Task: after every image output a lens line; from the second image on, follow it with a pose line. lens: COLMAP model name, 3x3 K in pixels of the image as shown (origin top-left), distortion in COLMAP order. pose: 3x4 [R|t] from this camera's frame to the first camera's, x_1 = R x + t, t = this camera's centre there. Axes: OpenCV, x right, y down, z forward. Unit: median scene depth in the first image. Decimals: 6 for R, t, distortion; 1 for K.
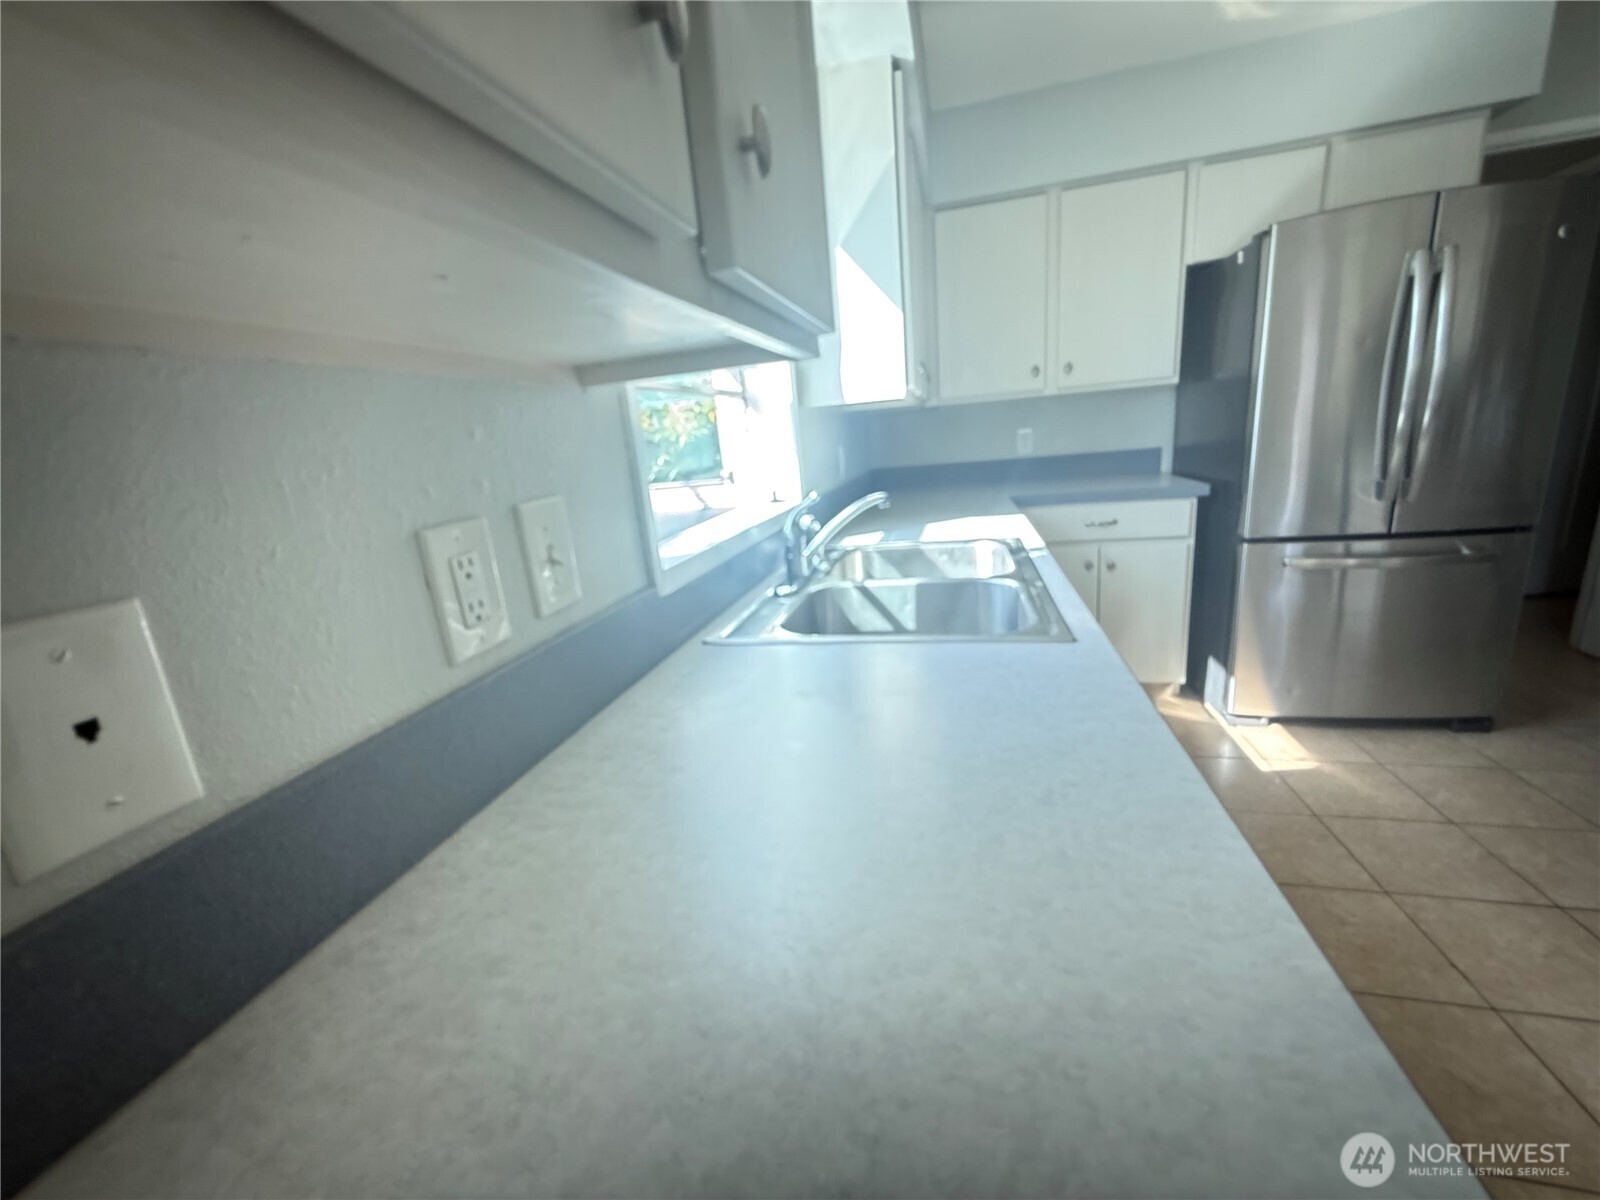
lens RADIAL K [[635.7, 0, 799.7], [0, 635.7, 601.1], [0, 0, 1]] dist [0.000900, -0.000329]
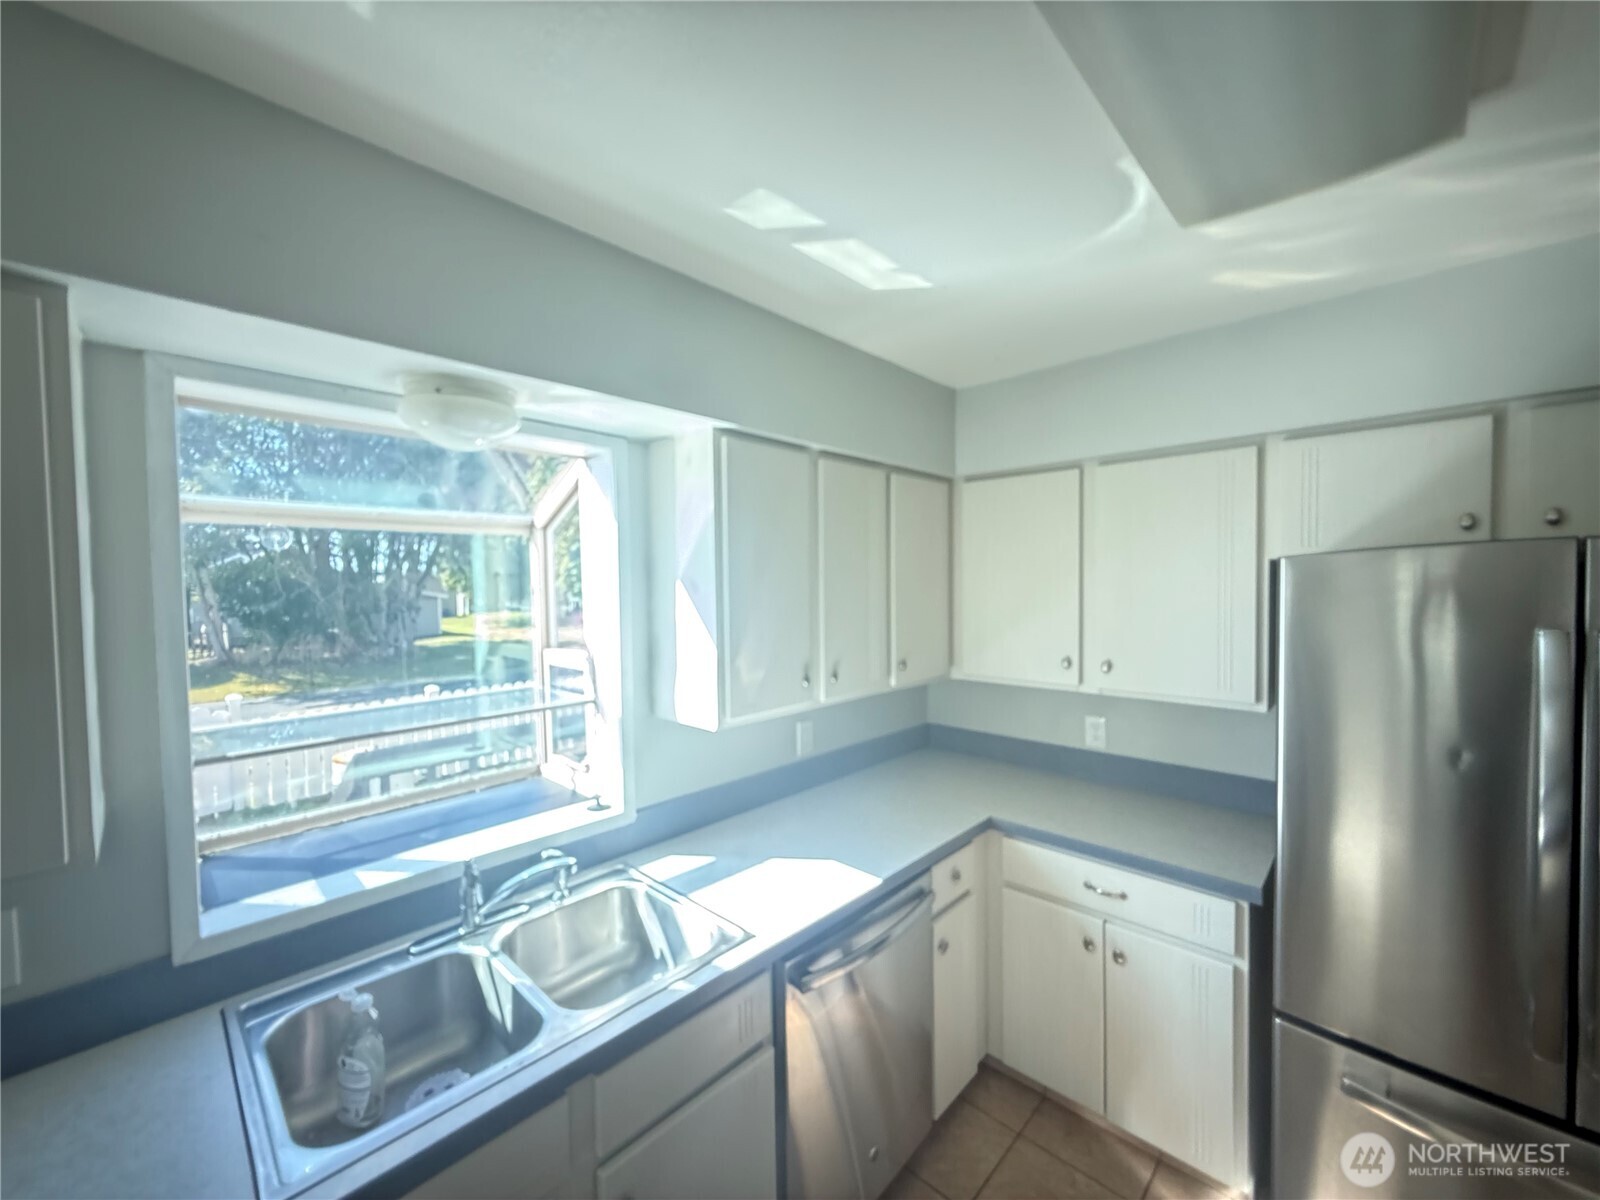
lens RADIAL K [[635.7, 0, 799.7], [0, 635.7, 601.1], [0, 0, 1]] dist [0.000900, -0.000329]
pose [[0.869799, 0.092198, -0.484716, 0.507899], [-0.188788, 0.969820, -0.154300, -0.274685], [0.455861, 0.225719, 0.860954, 0.138398]]
